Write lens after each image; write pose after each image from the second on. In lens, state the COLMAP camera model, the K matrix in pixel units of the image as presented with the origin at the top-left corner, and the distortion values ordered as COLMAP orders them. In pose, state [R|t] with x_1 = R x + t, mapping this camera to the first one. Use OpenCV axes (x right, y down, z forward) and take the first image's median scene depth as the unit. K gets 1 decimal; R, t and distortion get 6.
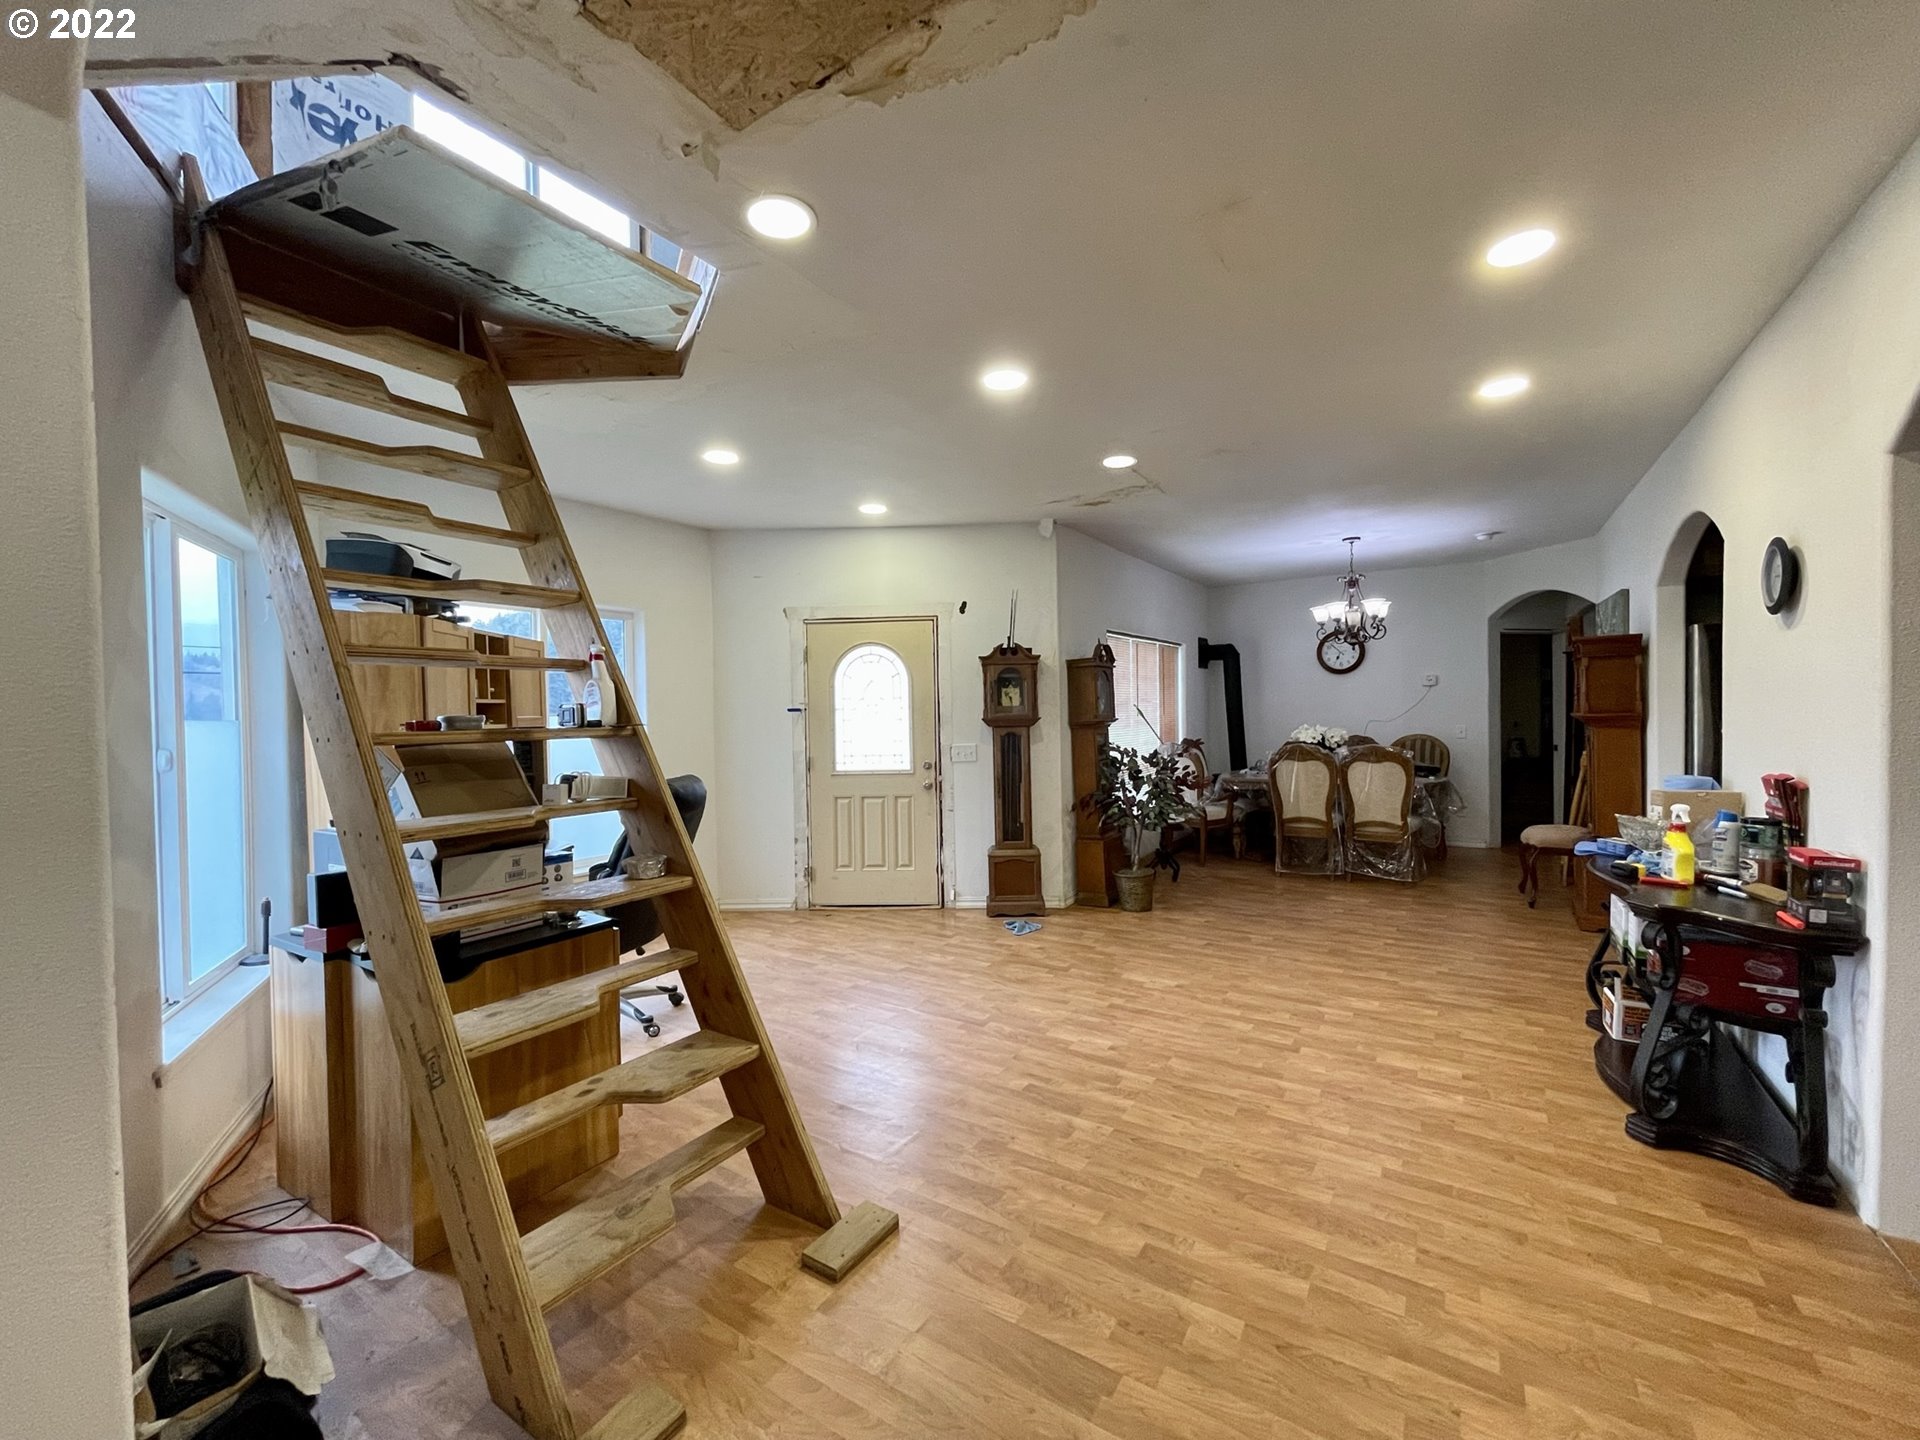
lens RADIAL K [[768.3, 0, 962.9], [0, 768.3, 726.3], [0, 0, 1]] dist [-0.001443, 0.000302]
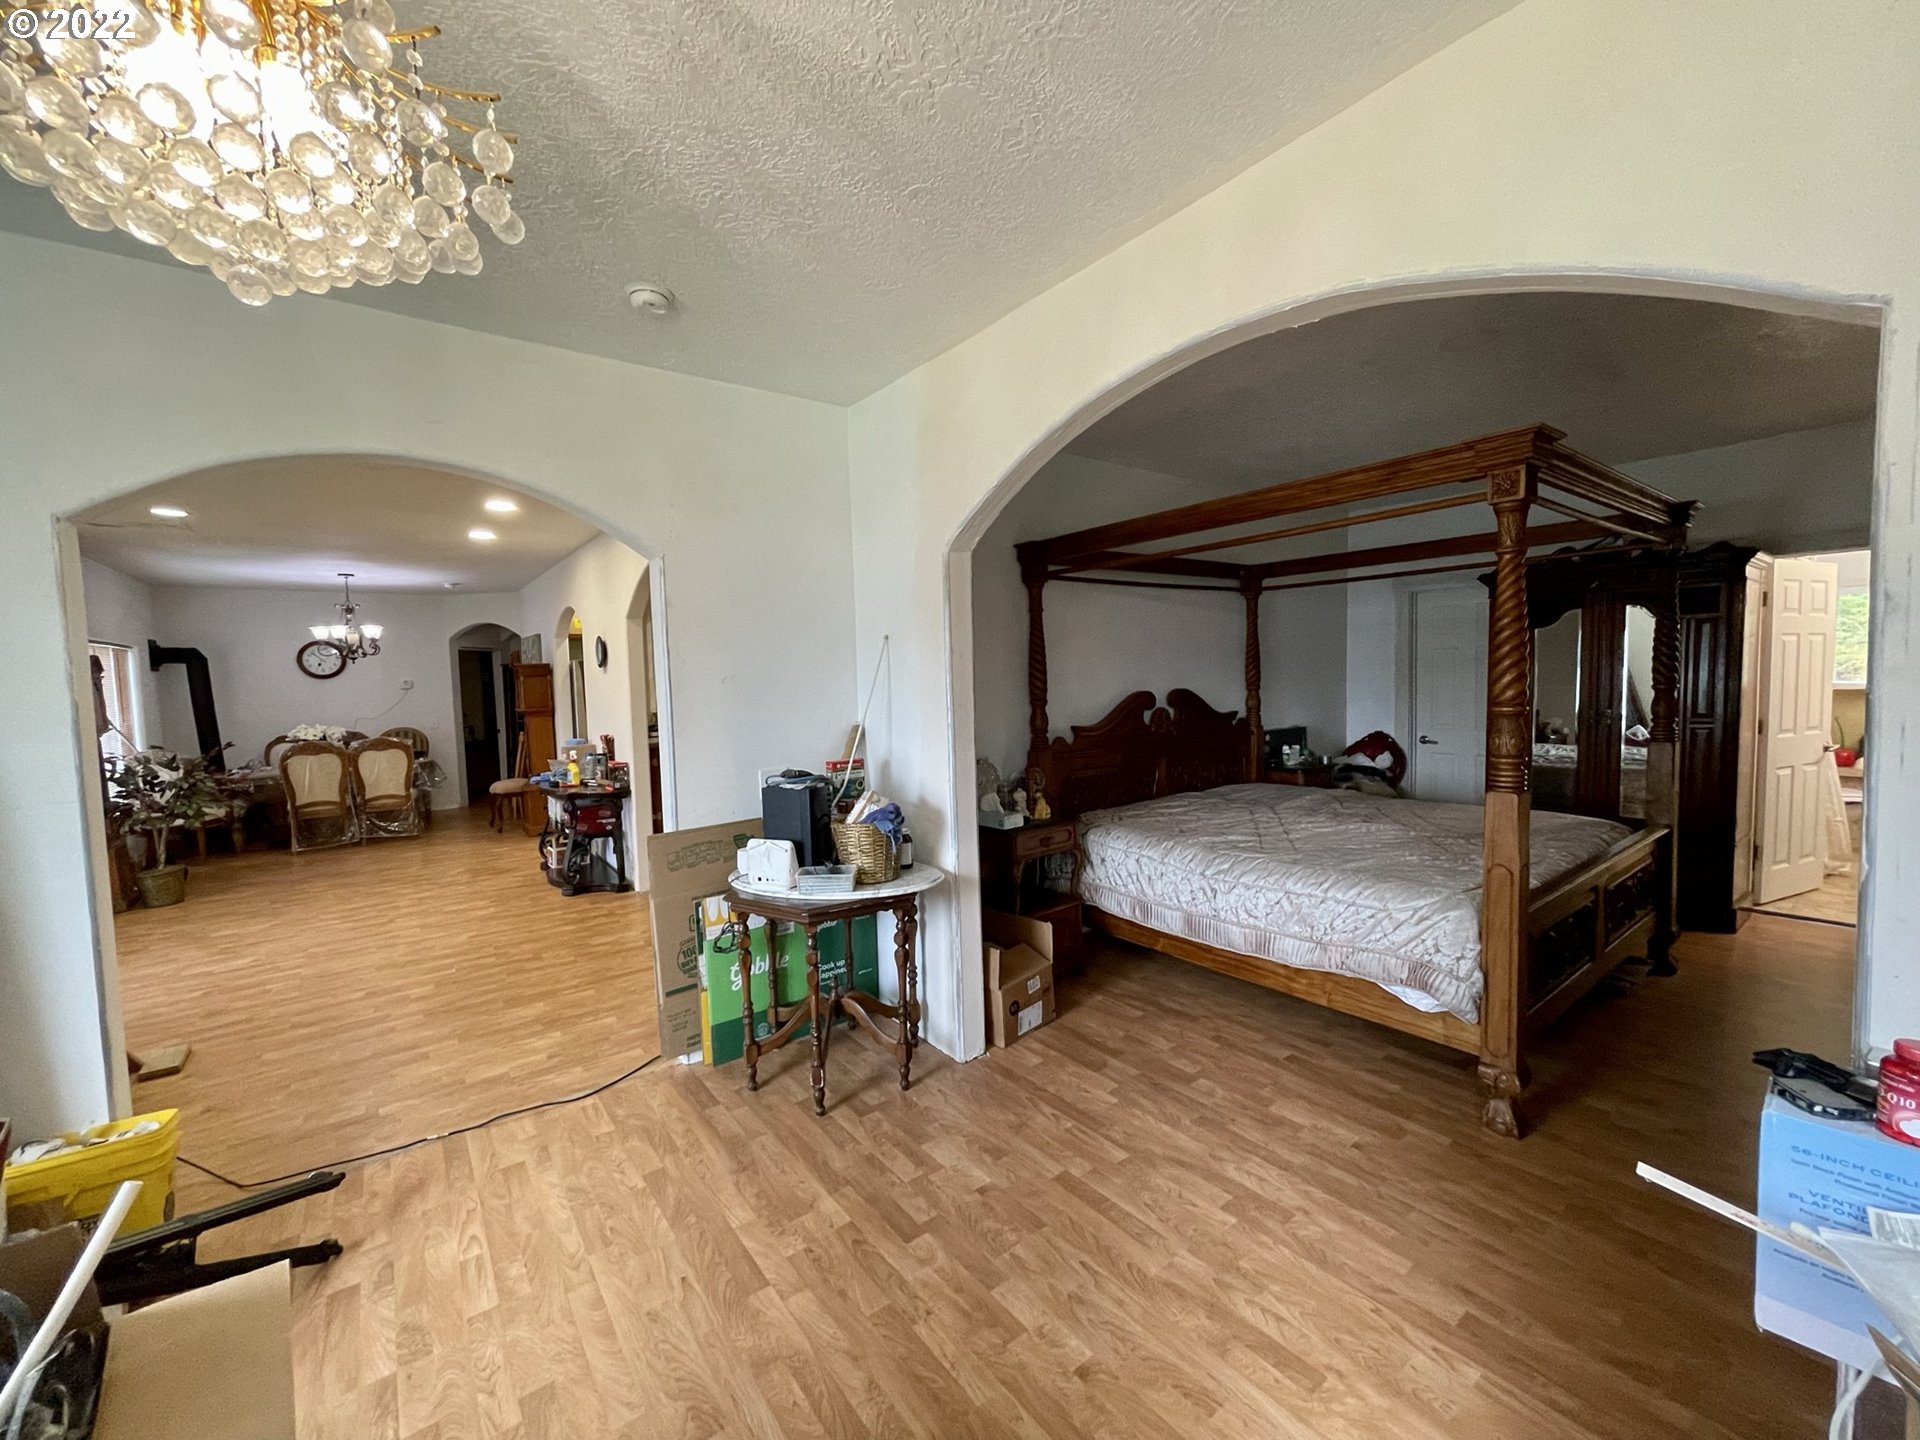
lens RADIAL K [[768.3, 0, 961.2], [0, 768.3, 727.2], [0, 0, 1]] dist [-0.001443, 0.000302]
pose [[0.337917, -0.054218, 0.939613, -0.536468], [0.041544, 0.998226, 0.042659, -0.011089], [-0.940259, 0.024620, 0.339570, -0.566501]]
